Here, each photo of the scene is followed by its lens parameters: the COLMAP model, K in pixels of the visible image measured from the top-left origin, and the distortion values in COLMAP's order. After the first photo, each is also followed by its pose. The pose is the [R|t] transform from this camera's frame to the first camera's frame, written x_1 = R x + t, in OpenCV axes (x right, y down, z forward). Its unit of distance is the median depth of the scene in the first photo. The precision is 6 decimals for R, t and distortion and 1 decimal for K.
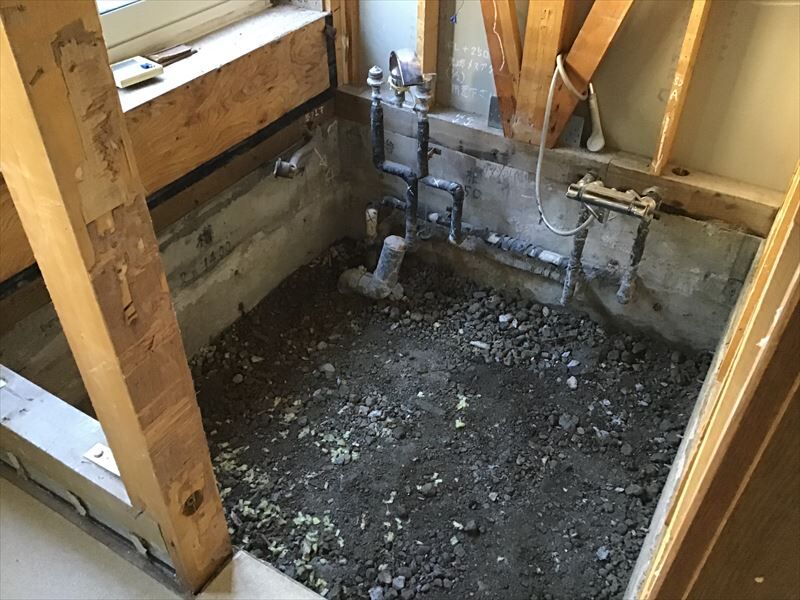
lens RADIAL K [[718.1, 0, 399.4], [0, 718.1, 302.5], [0, 0, 1]] dist [0.128358, -0.175556]
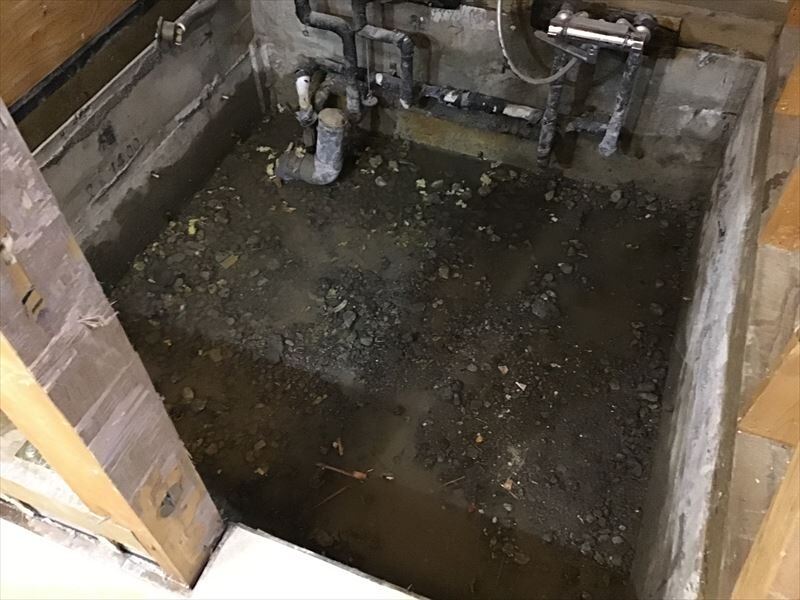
lens RADIAL K [[718.1, 0, 399.4], [0, 718.1, 302.5], [0, 0, 1]] dist [0.128358, -0.175556]
pose [[0.986097, -0.143691, 0.083465, -0.039226], [0.124651, 0.971774, 0.200291, -0.033142], [-0.109889, -0.187103, 0.976175, 0.127505]]
